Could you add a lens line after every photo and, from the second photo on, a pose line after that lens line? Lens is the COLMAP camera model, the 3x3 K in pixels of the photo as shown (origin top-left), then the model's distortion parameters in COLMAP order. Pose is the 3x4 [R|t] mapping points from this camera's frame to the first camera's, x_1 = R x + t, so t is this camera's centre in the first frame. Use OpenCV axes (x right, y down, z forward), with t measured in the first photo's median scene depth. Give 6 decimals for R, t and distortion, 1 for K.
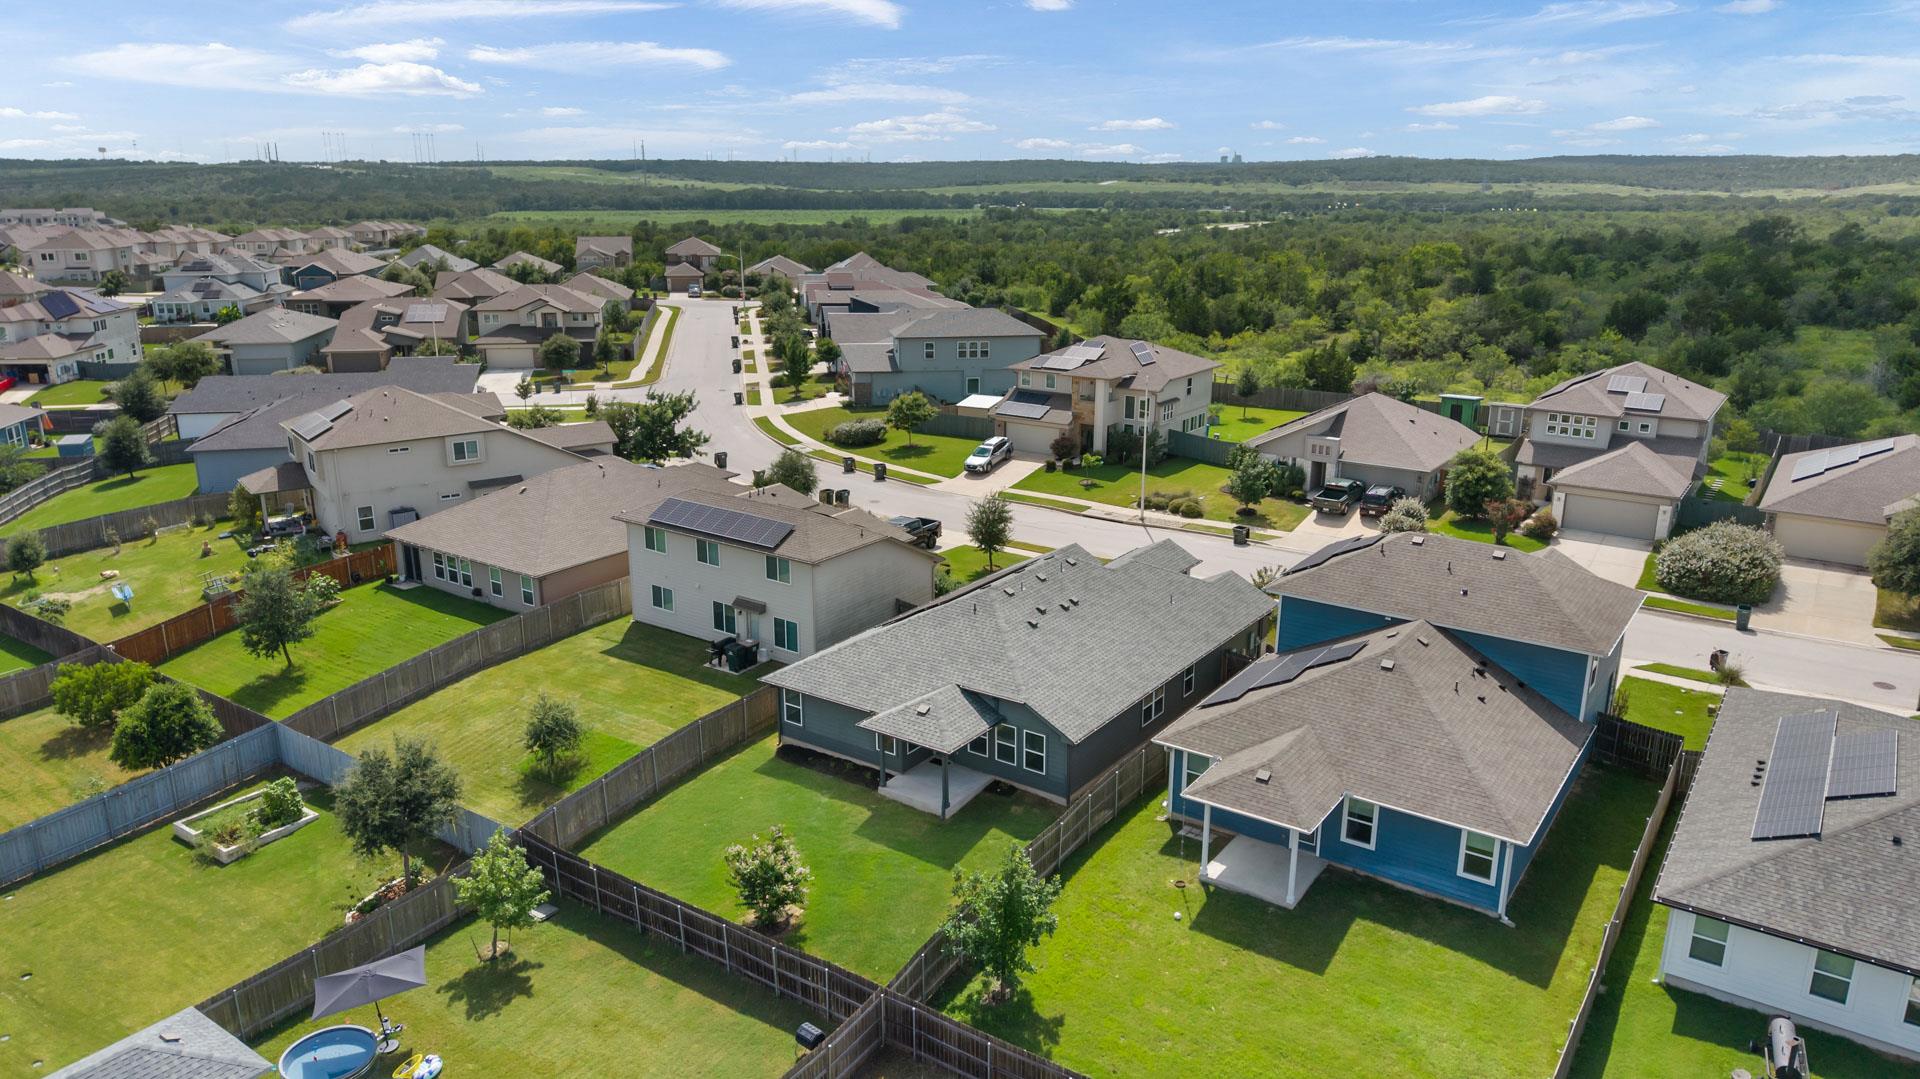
lens RADIAL K [[1295.5, 0, 960.0], [0, 1295.5, 539.5], [0, 0, 1]] dist [0.004622, 0.001832]
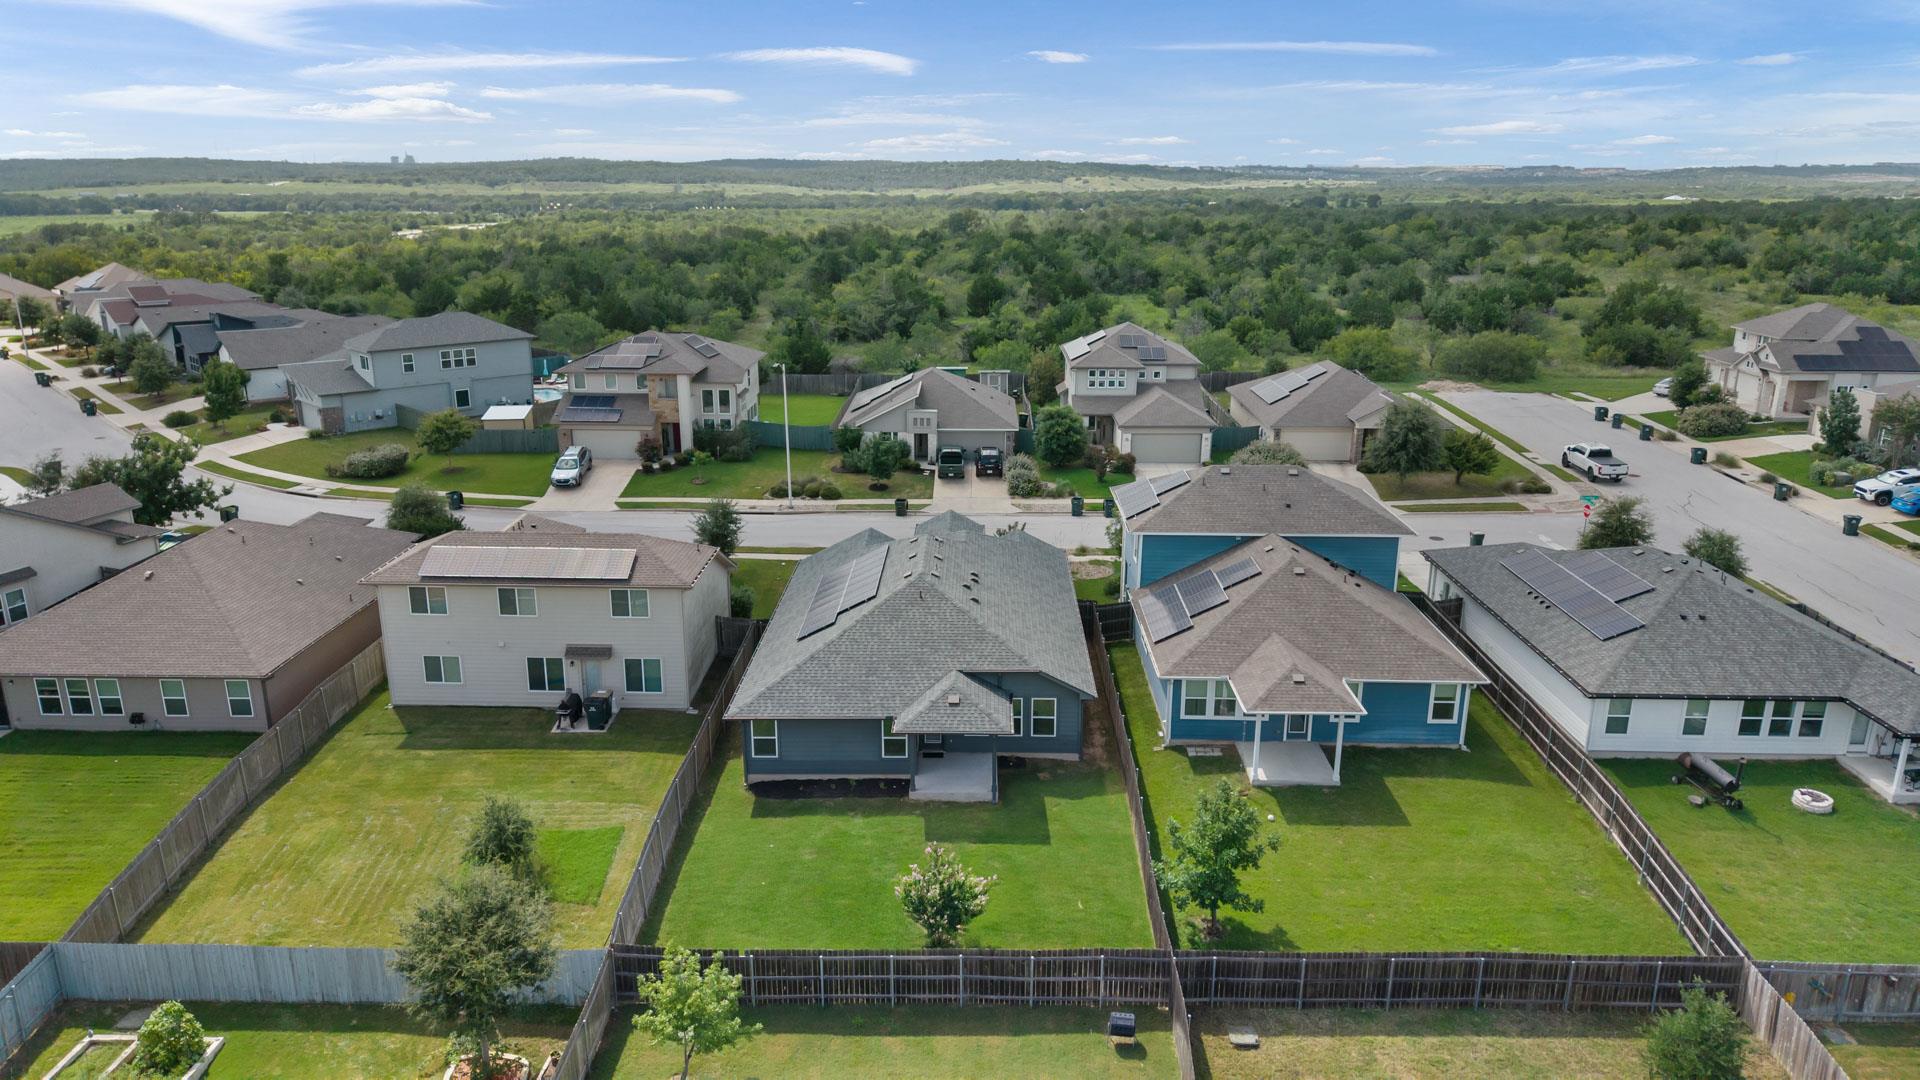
lens RADIAL K [[1292.5, 0, 961.5], [0, 1292.5, 501.5], [0, 0, 1]] dist [0.011843, -0.003661]
pose [[0.824880, -0.137451, 0.548343, -0.347486], [0.152848, 0.988090, 0.017748, -0.021221], [-0.544252, 0.069173, 0.836065, 0.110232]]
